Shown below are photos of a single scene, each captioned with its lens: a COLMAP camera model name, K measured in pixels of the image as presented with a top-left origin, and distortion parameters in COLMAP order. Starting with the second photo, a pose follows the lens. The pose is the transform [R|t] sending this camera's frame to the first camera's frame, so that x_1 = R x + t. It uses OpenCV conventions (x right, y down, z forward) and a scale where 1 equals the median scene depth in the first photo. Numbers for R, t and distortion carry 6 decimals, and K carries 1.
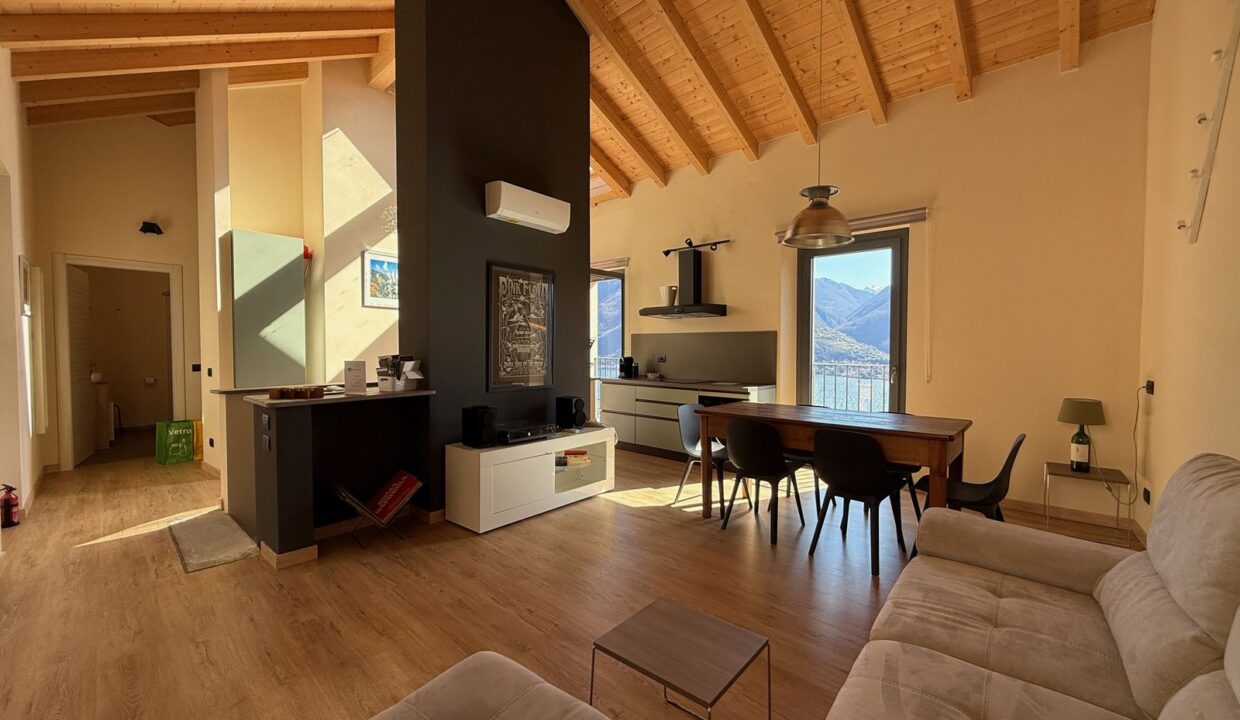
lens RADIAL K [[491.9, 0, 616.2], [0, 491.9, 359.9], [0, 0, 1]] dist [-0.000780, -0.000005]
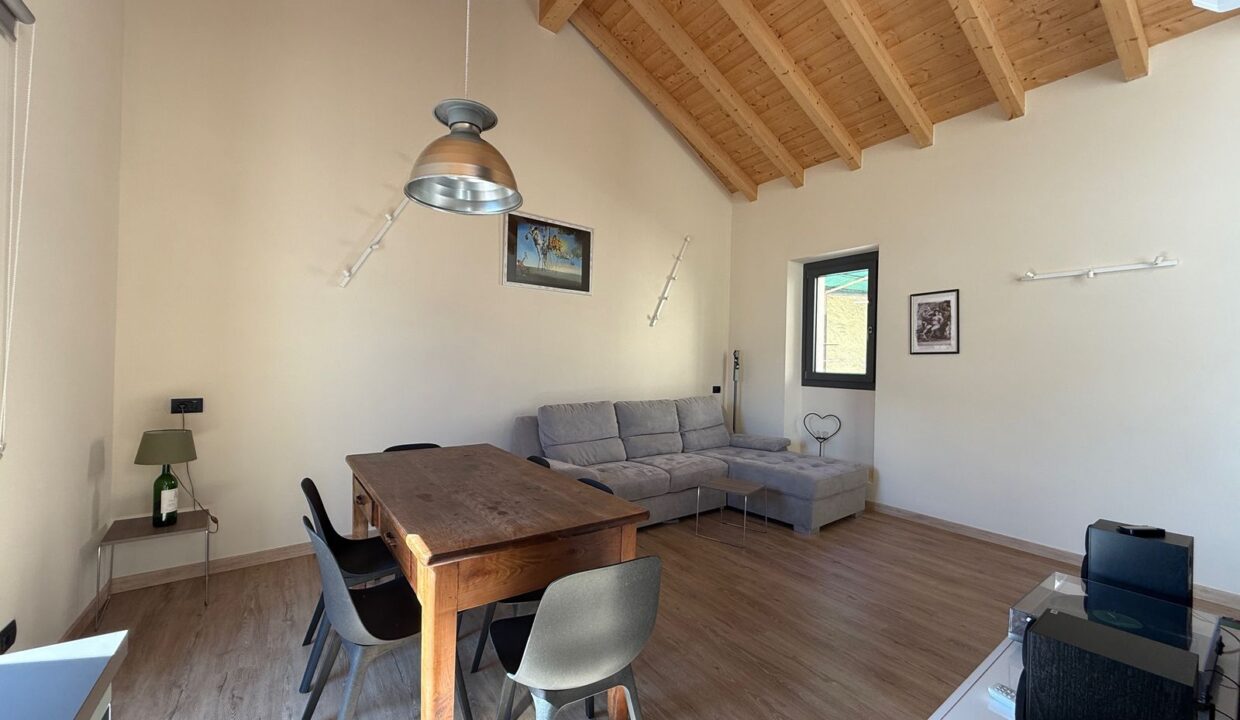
lens RADIAL K [[491.9, 0, 616.2], [0, 491.9, 359.9], [0, 0, 1]] dist [-0.000780, -0.000005]
pose [[-0.974787, -0.023195, 0.221927, 0.073011], [-0.017594, 0.999476, 0.027182, -0.050002], [-0.222442, 0.022592, -0.974684, 1.243160]]
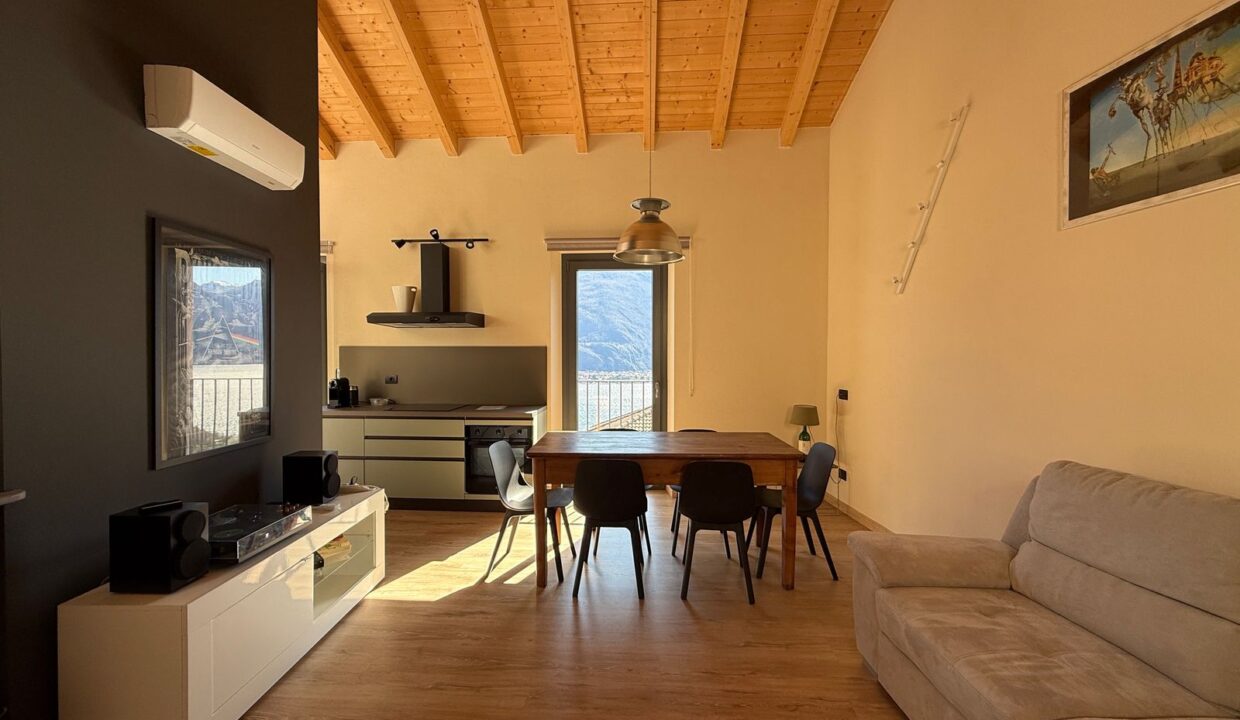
lens RADIAL K [[491.9, 0, 616.2], [0, 491.9, 359.9], [0, 0, 1]] dist [-0.000780, -0.000005]
pose [[0.763076, -0.012428, 0.646189, -0.199340], [0.018164, 0.999833, -0.002220, -0.035161], [-0.646053, 0.013431, 0.763174, 0.263282]]
